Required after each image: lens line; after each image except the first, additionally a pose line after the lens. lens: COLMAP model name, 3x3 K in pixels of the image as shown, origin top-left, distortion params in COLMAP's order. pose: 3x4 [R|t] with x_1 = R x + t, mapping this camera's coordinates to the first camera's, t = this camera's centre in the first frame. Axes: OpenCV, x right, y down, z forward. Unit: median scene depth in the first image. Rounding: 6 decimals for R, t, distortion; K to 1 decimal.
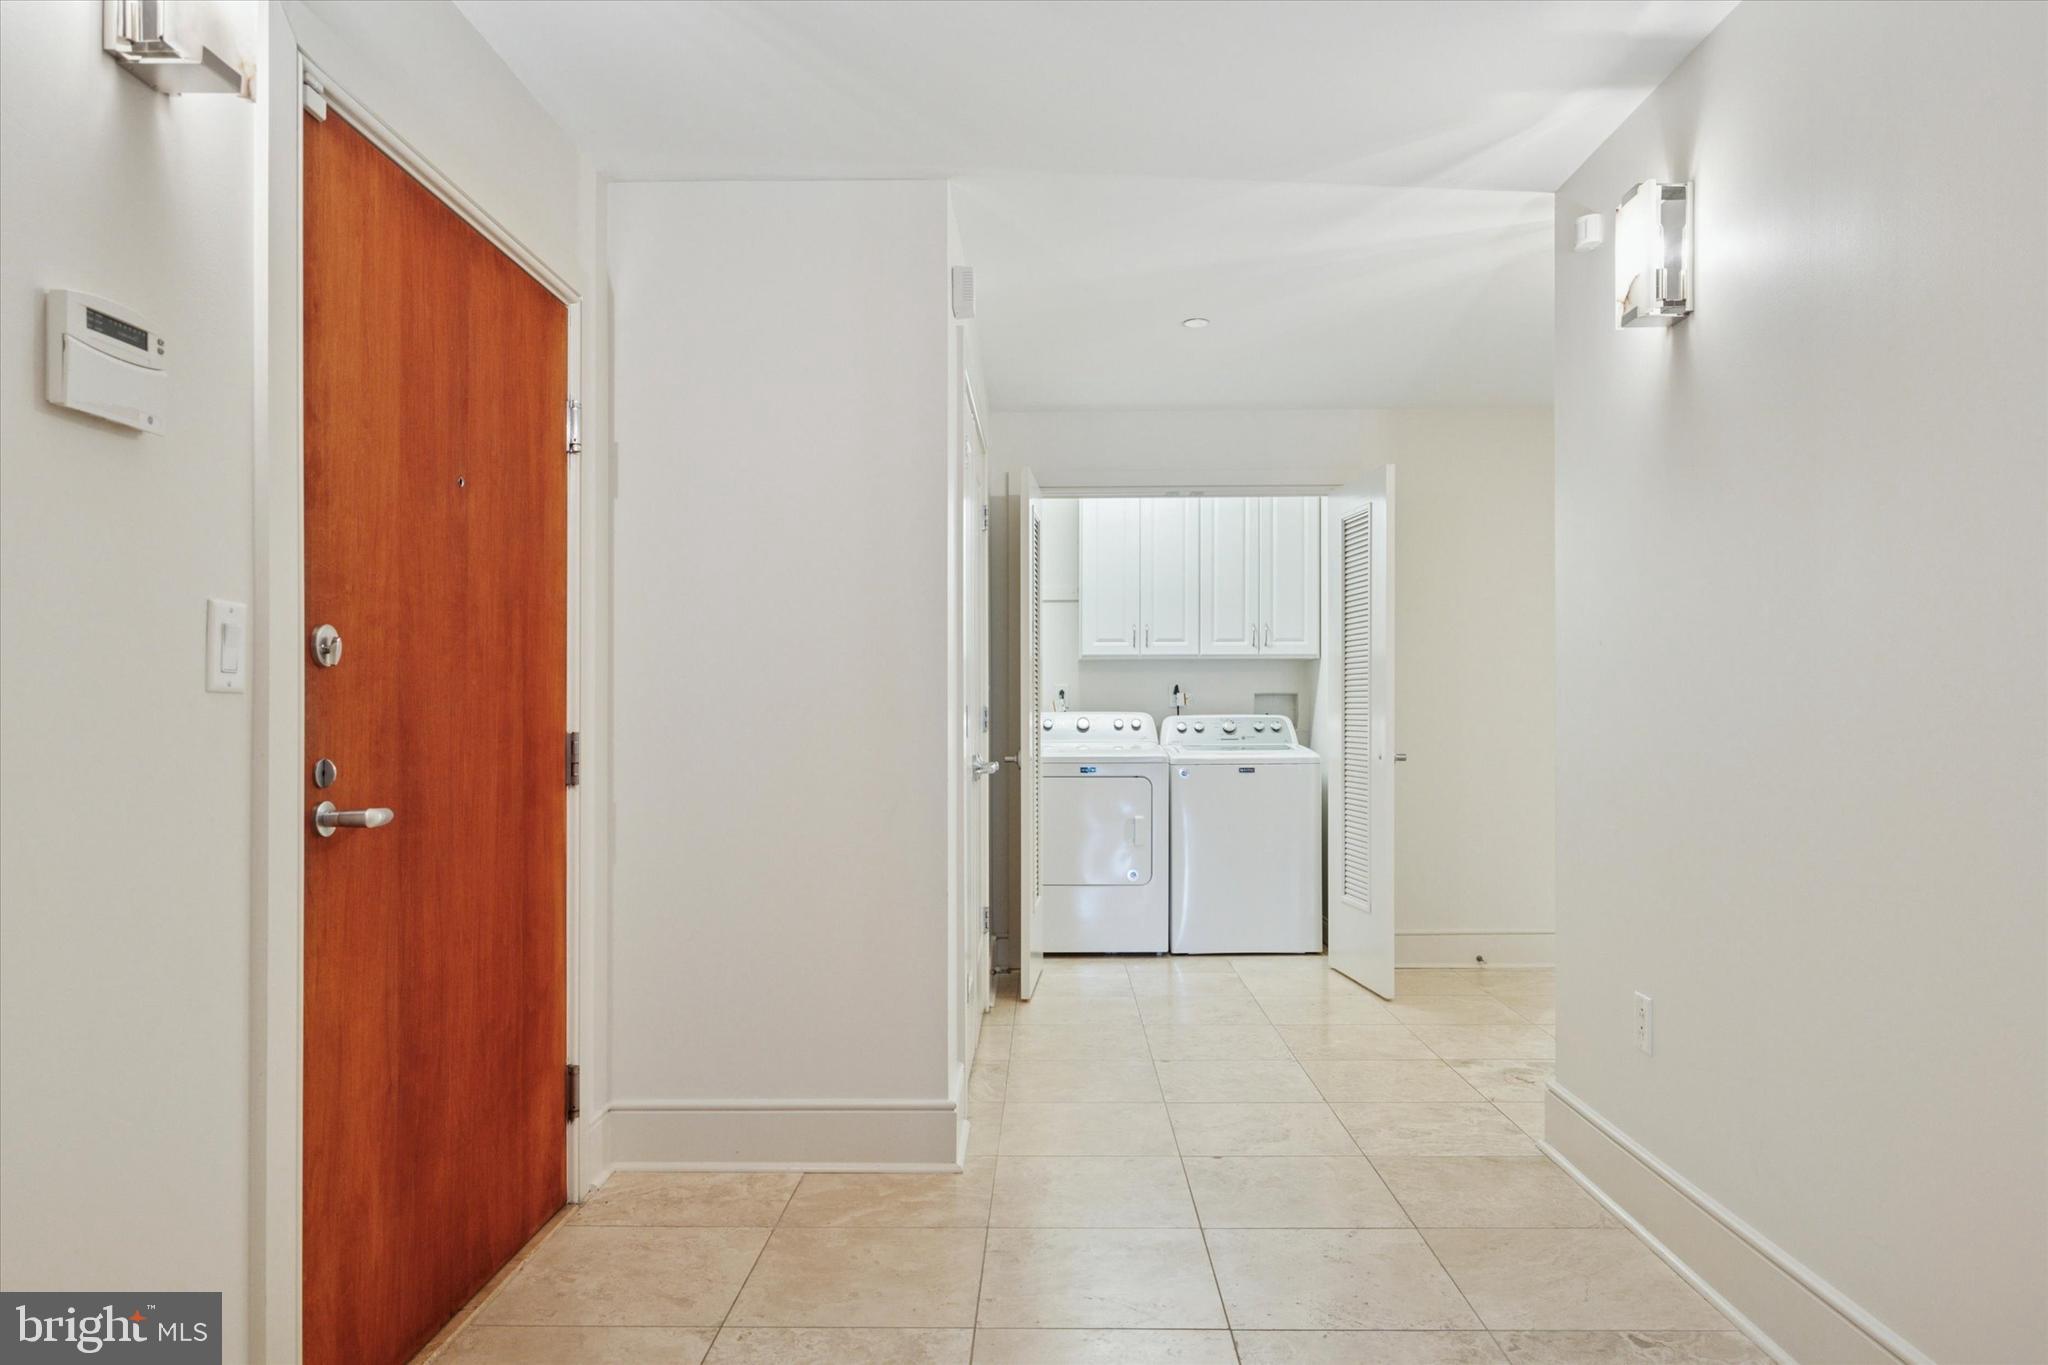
lens RADIAL K [[940.9, 0, 1024.5], [0, 940.9, 702.8], [0, 0, 1]] dist [-0.008166, -0.000106]
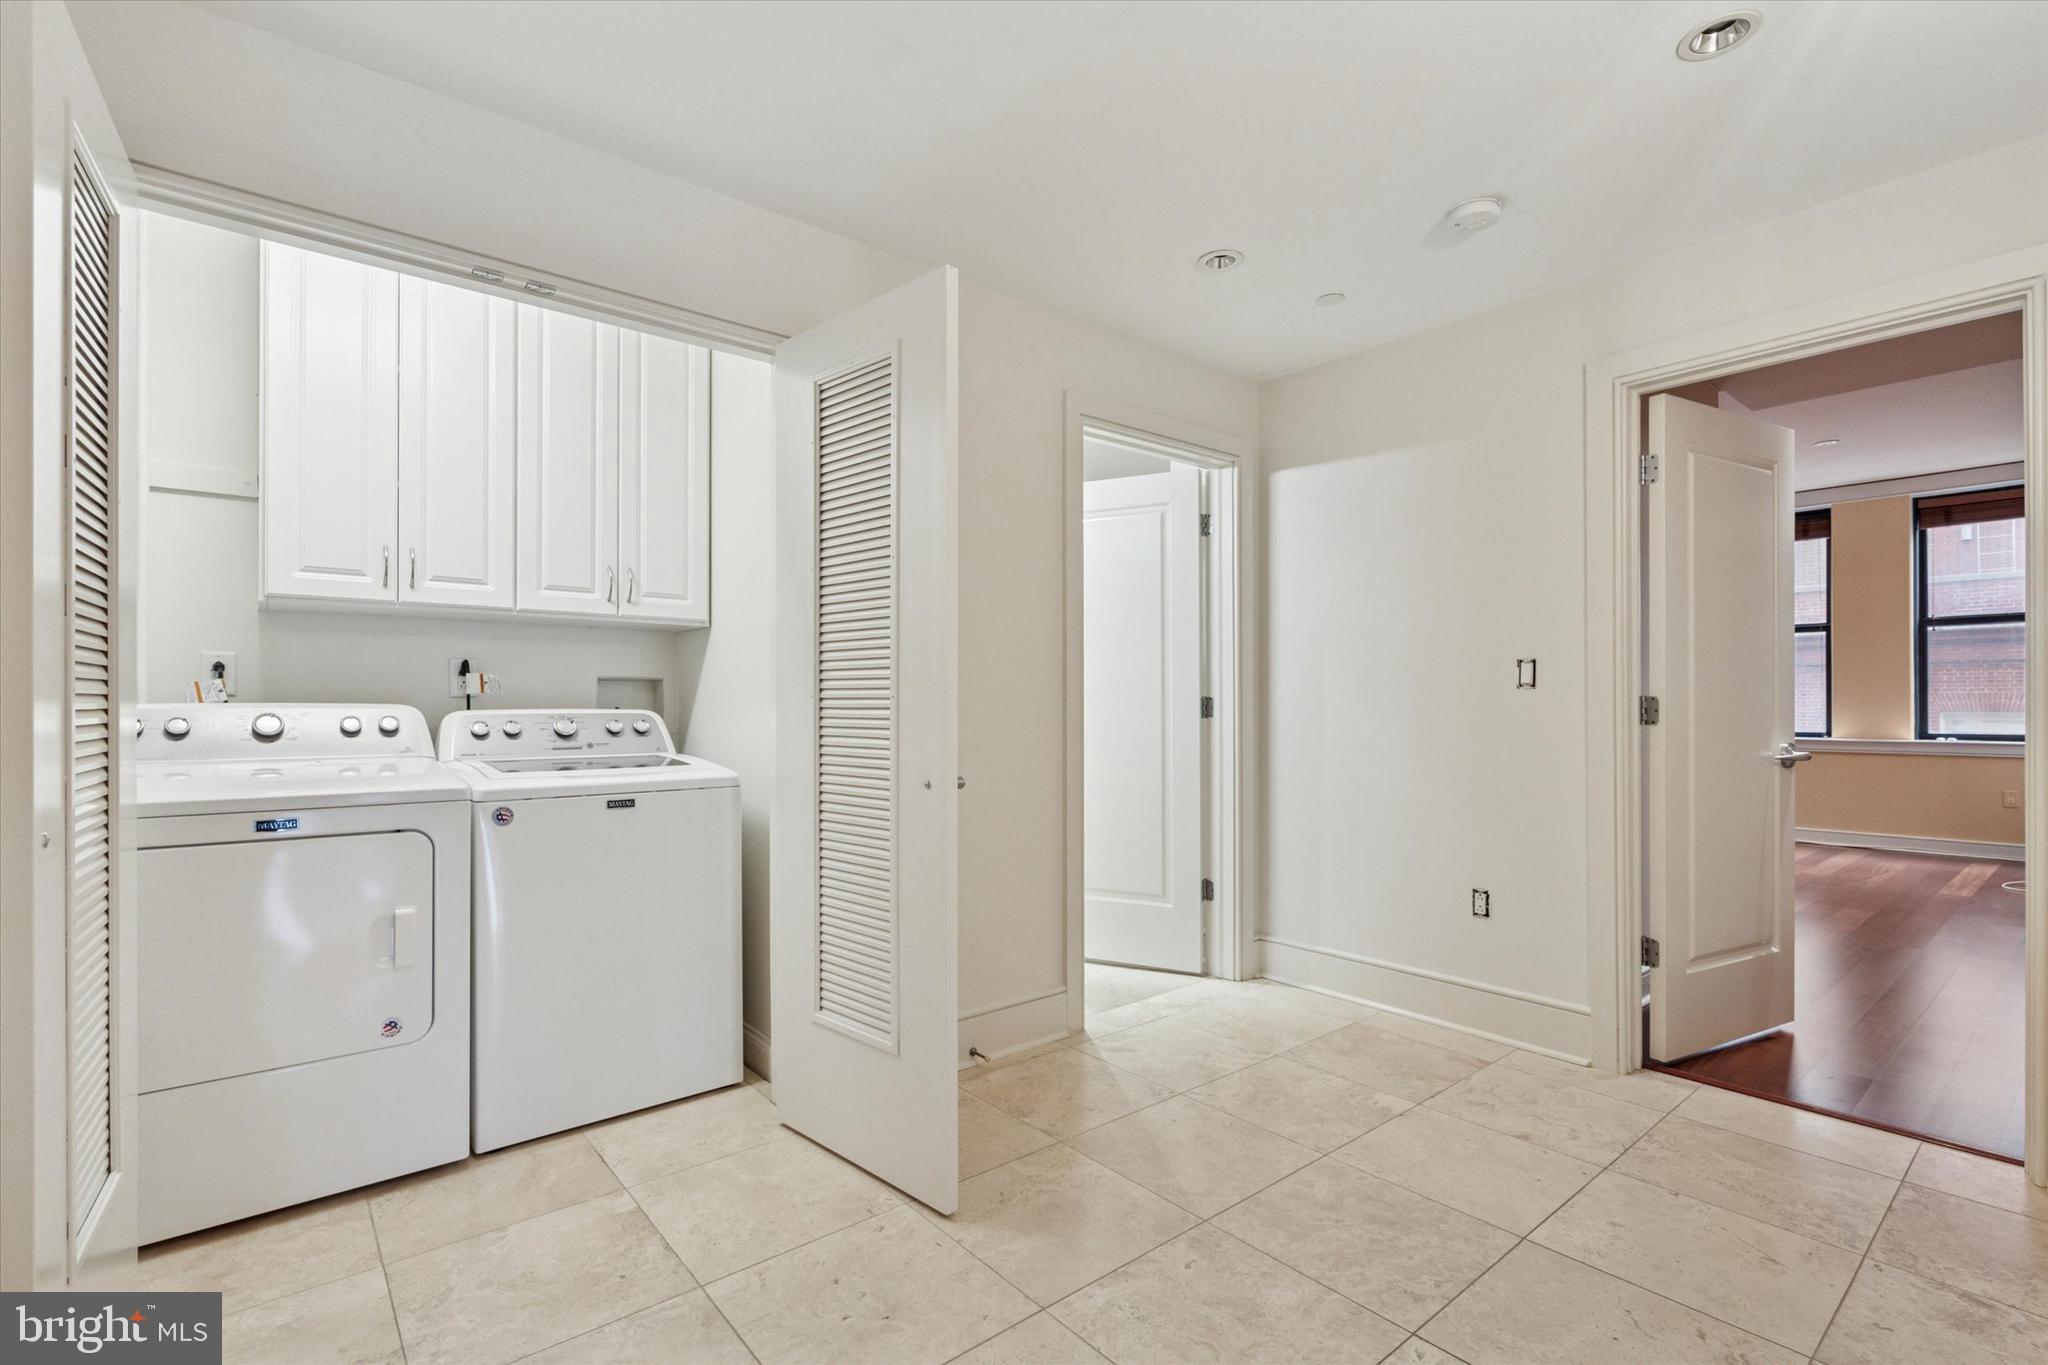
lens RADIAL K [[940.9, 0, 1022.5], [0, 940.9, 703.9], [0, 0, 1]] dist [-0.008166, -0.000106]
pose [[0.742728, 0.005038, 0.669574, 0.025926], [-0.009285, 0.999953, 0.002776, 0.004881], [-0.669528, -0.008279, 0.742740, 0.338469]]
